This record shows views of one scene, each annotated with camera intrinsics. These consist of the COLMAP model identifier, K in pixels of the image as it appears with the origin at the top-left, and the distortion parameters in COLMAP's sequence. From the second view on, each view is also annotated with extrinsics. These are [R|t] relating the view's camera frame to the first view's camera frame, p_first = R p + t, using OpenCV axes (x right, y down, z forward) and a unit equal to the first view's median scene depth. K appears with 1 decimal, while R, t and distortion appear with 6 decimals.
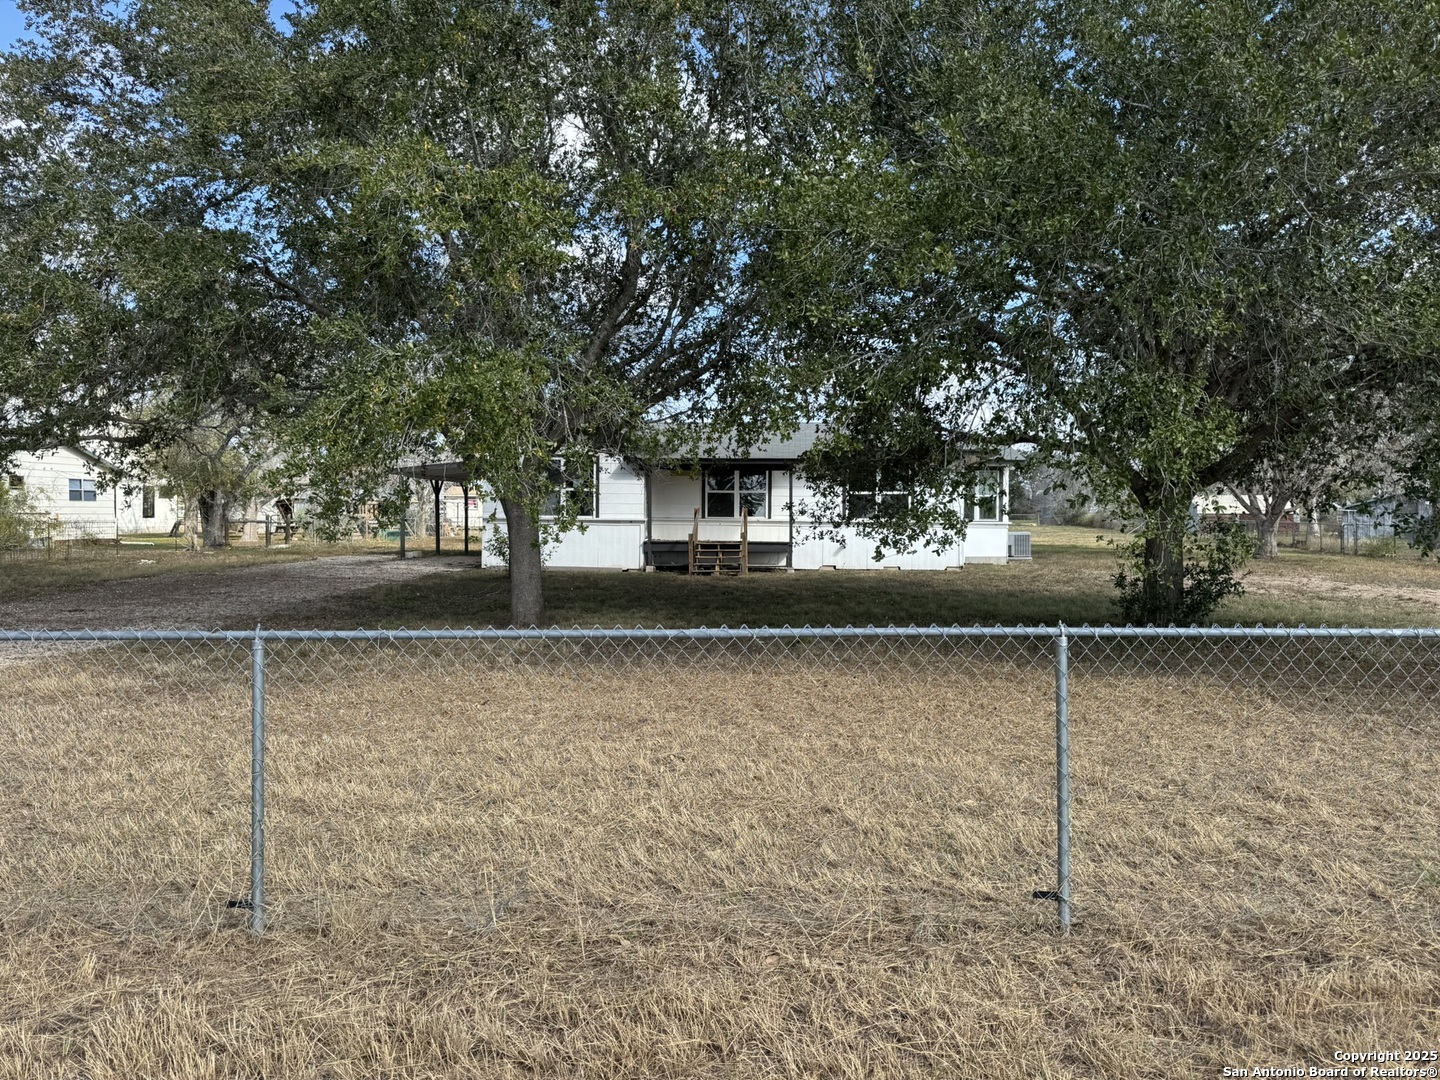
lens RADIAL K [[1022.1, 0, 713.7], [0, 1022.1, 535.4], [0, 0, 1]] dist [0.088273, -0.000373]
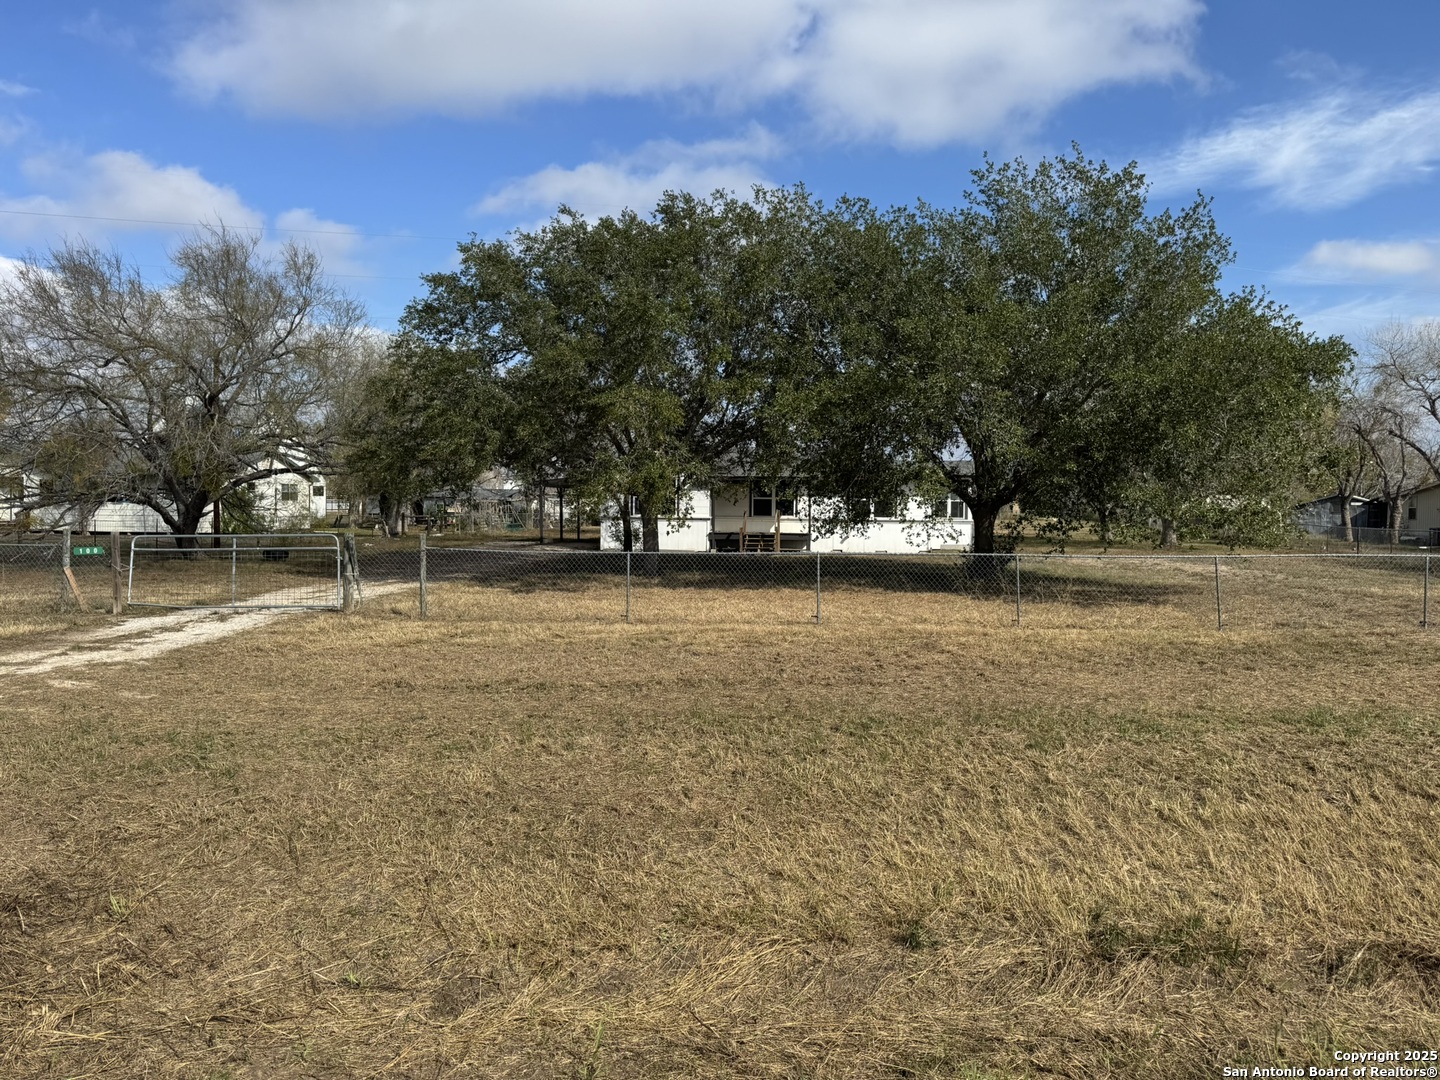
lens RADIAL K [[1022.1, 0, 724.0], [0, 1022.1, 536.1], [0, 0, 1]] dist [0.088273, -0.000373]
pose [[0.999043, 0.008201, -0.042972, 0.016136], [-0.007959, 0.999952, 0.005788, 0.002188], [0.043018, -0.005440, 0.999059, -0.475148]]
